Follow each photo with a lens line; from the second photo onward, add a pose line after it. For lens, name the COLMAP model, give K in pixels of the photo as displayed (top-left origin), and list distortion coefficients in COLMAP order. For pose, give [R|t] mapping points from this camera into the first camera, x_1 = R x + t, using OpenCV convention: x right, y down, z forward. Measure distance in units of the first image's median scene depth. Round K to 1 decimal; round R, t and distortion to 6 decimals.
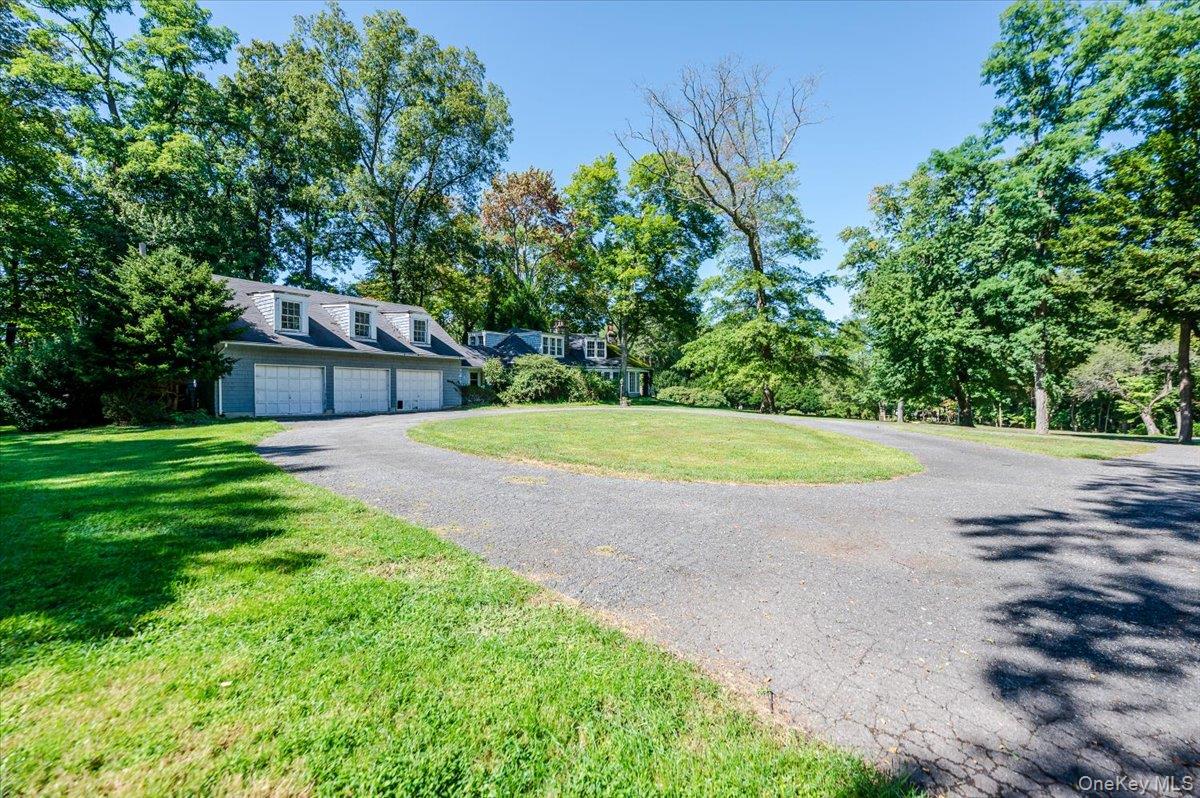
lens RADIAL K [[477.2, 0, 600.0], [0, 477.2, 399.0], [0, 0, 1]] dist [0.001332, 0.000124]
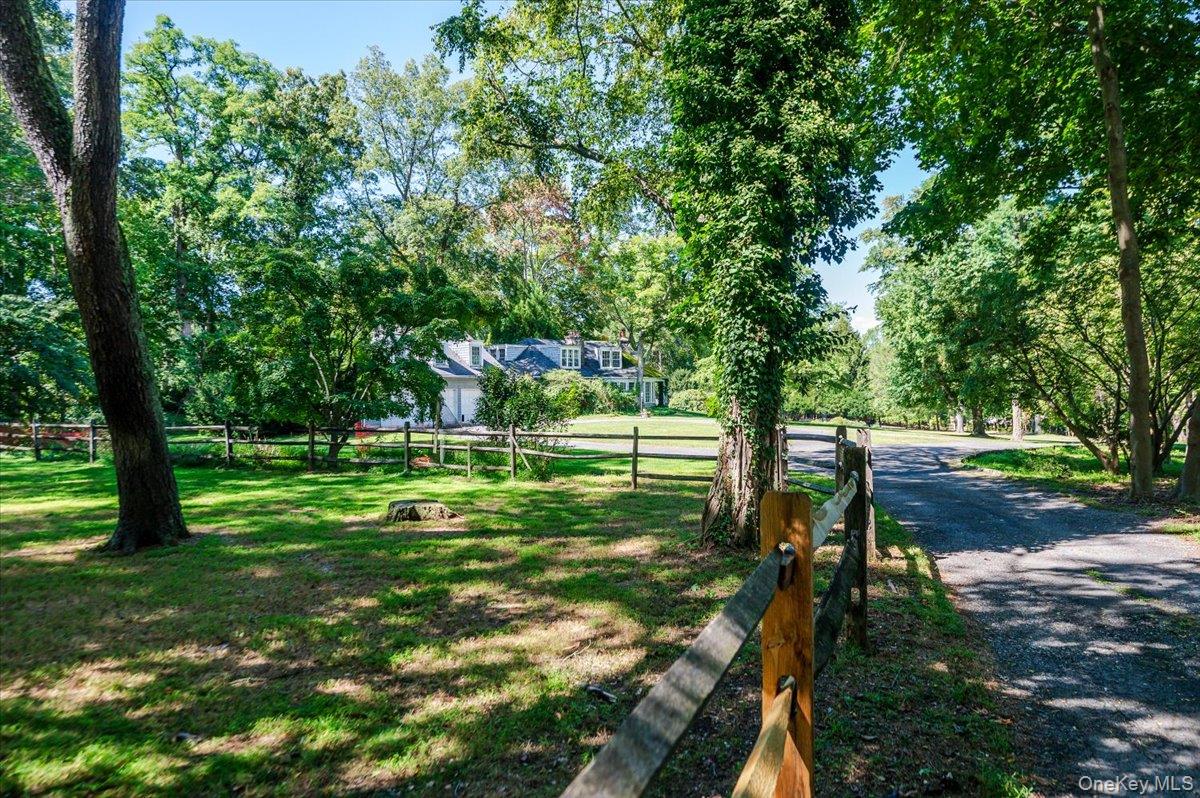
lens RADIAL K [[717.3, 0, 600.0], [0, 717.3, 399.0], [0, 0, 1]] dist [-0.004557, -0.000563]
pose [[0.999589, -0.007139, 0.027772, -0.093355], [0.007277, 0.999962, -0.004868, -0.018586], [-0.027736, 0.005068, 0.999602, -0.615266]]
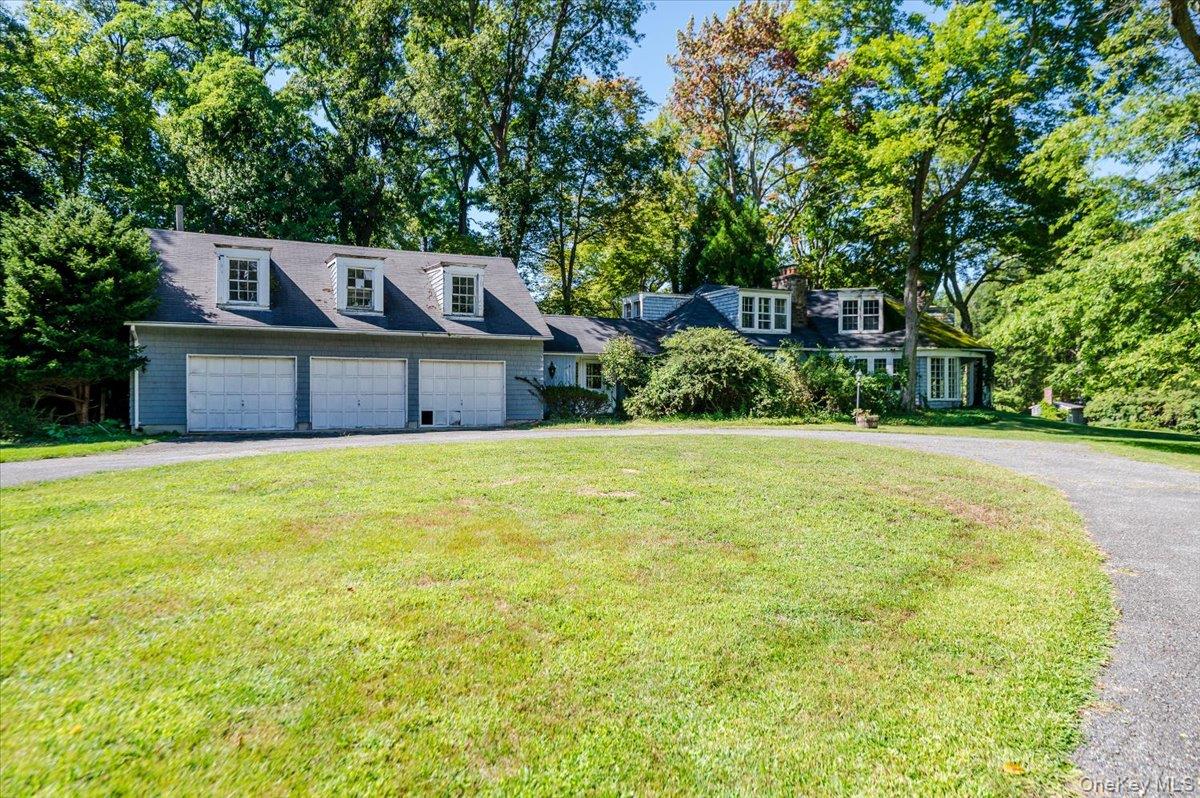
lens RADIAL K [[717.3, 0, 600.0], [0, 717.3, 399.0], [0, 0, 1]] dist [-0.004557, -0.000563]
pose [[0.865825, 0.003875, -0.500332, 0.172989], [-0.010448, 0.999892, -0.010336, -0.003269], [0.500238, 0.014177, 0.865772, 0.240167]]
